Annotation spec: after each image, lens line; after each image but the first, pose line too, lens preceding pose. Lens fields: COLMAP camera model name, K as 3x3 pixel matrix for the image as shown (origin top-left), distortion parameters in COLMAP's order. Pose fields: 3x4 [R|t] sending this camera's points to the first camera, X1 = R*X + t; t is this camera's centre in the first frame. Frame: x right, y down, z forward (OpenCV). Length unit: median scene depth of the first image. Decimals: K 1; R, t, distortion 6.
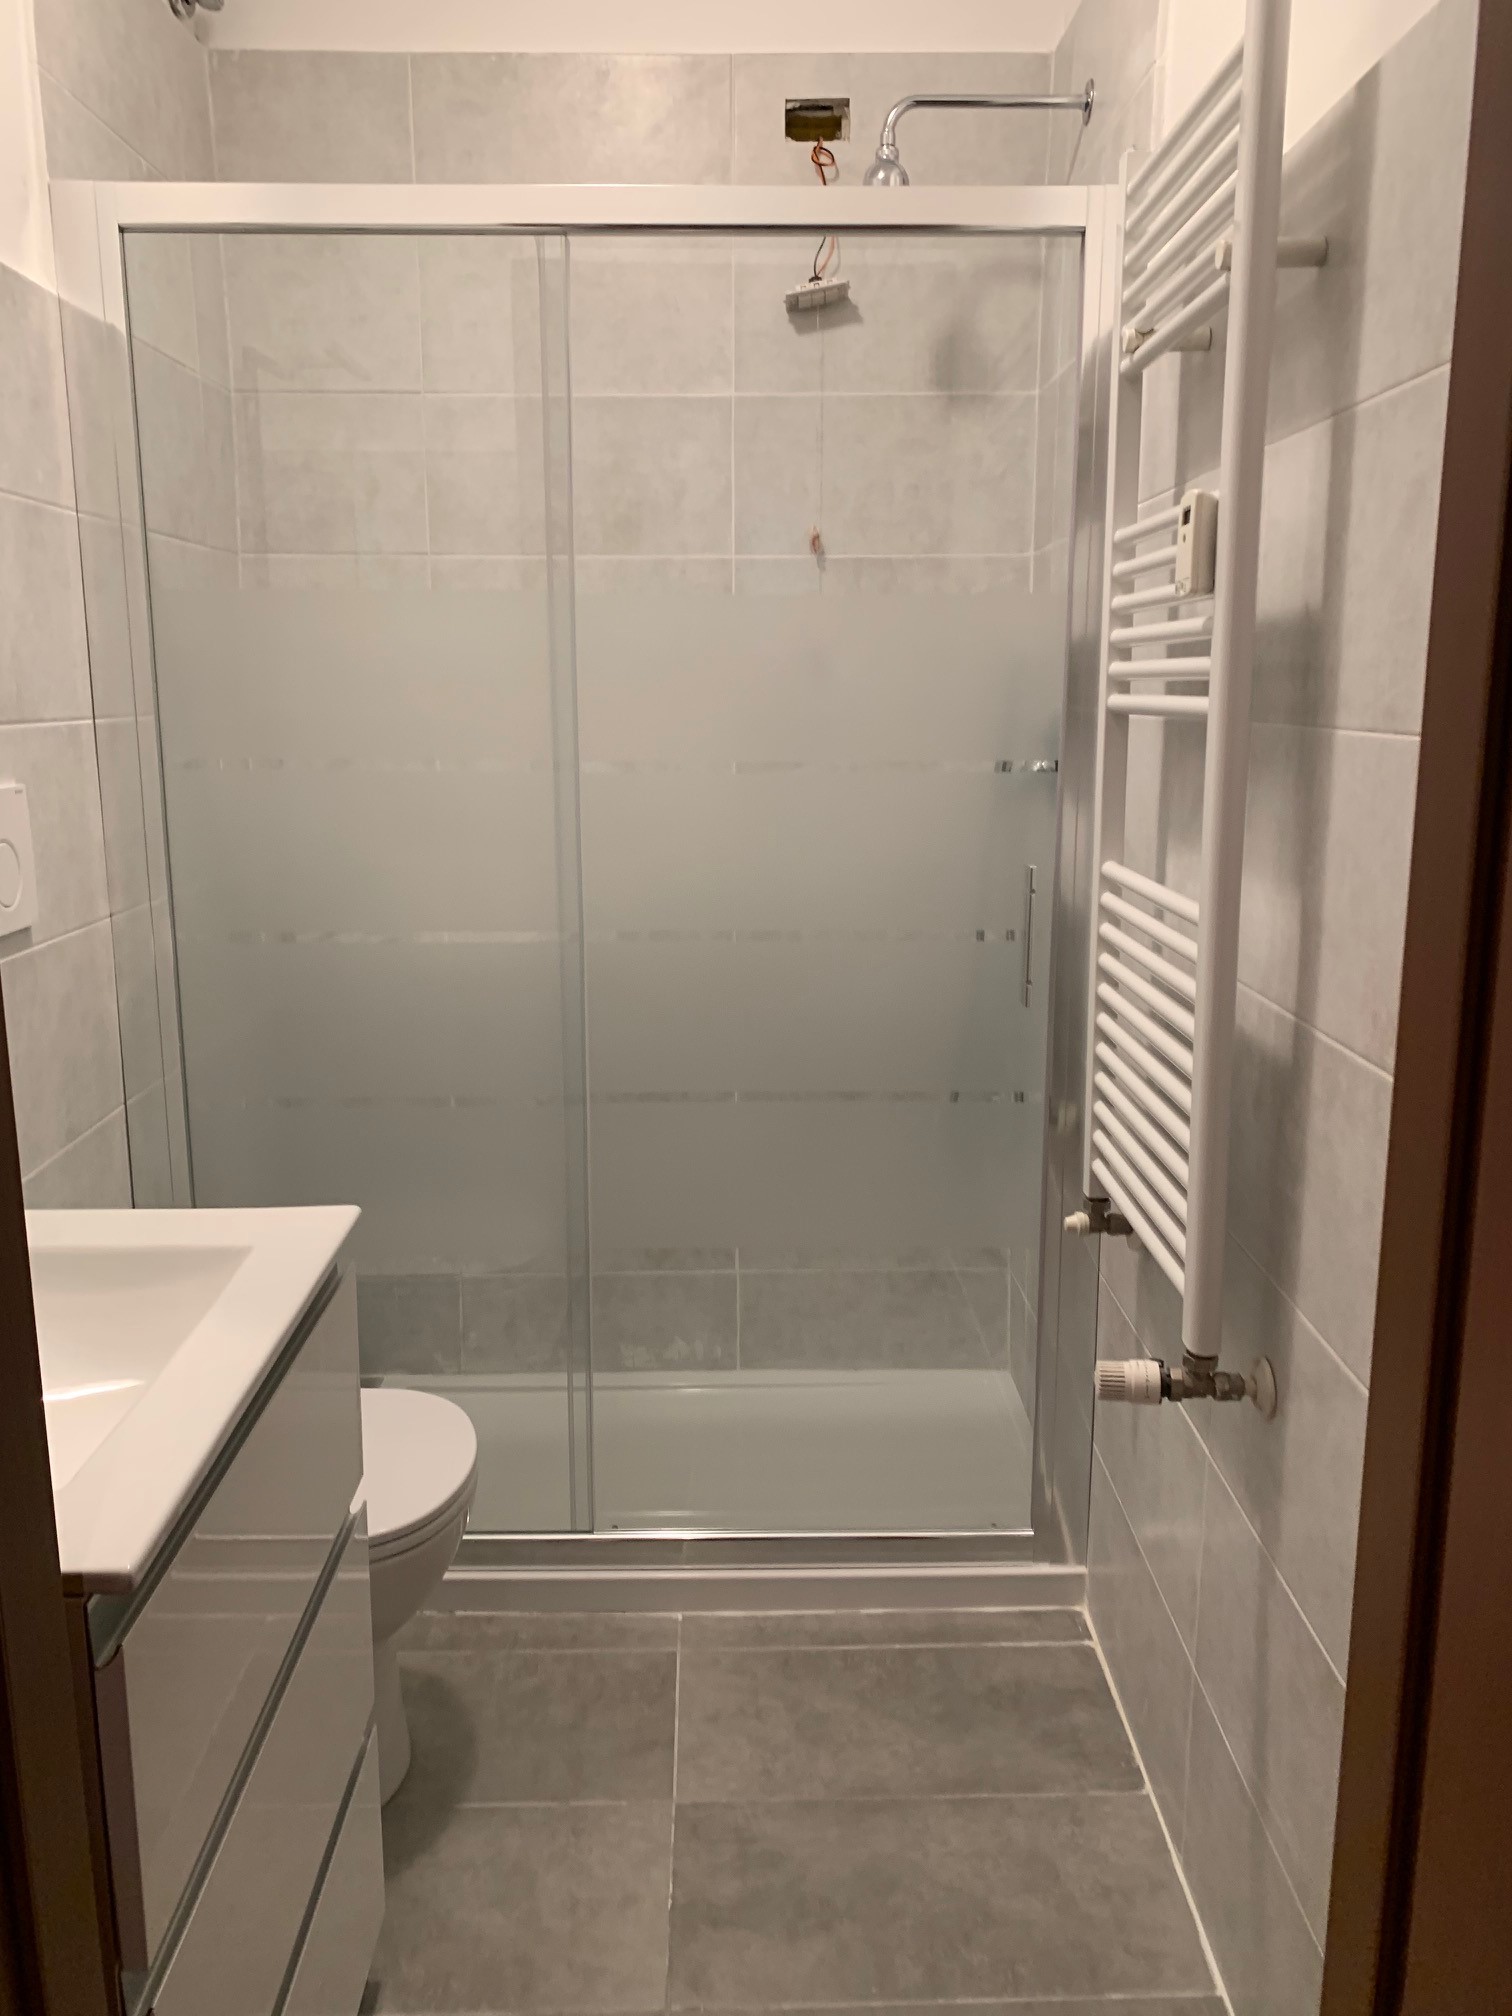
lens RADIAL K [[1522.8, 0, 713.2], [0, 1522.8, 965.7], [0, 0, 1]] dist [0.042314, -0.057527]
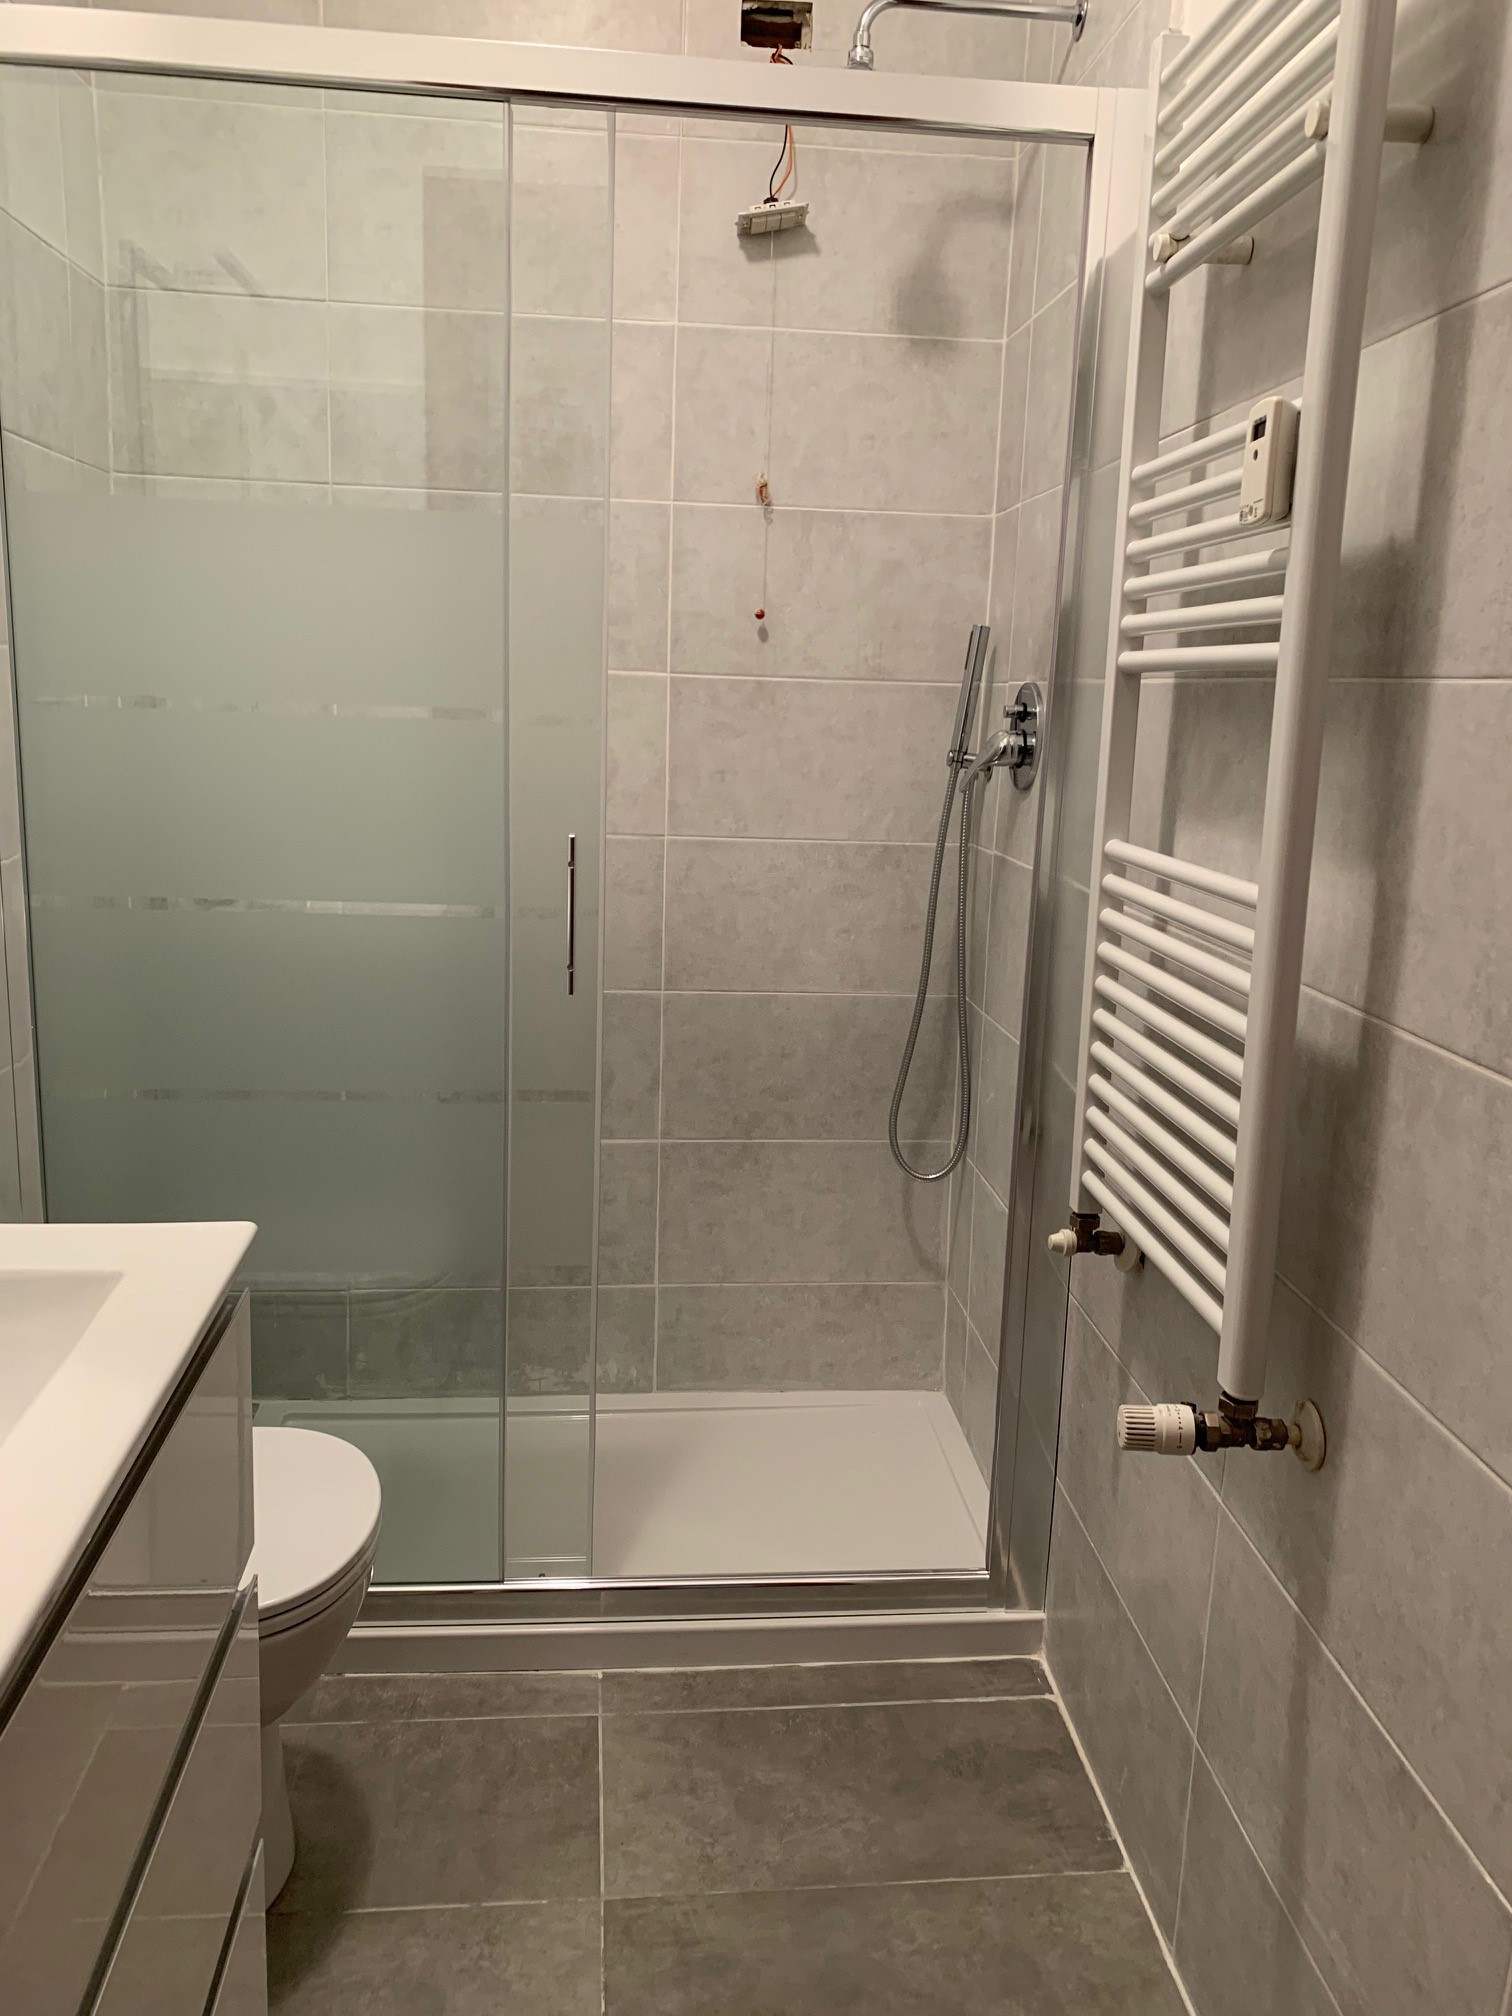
lens RADIAL K [[1522.8, 0, 727.2], [0, 1522.8, 978.8], [0, 0, 1]] dist [0.042314, -0.057527]
pose [[0.995560, 0.020658, 0.091832, -0.043286], [-0.021454, 0.999740, 0.007691, 0.010634], [-0.091649, -0.009627, 0.995745, 0.117997]]
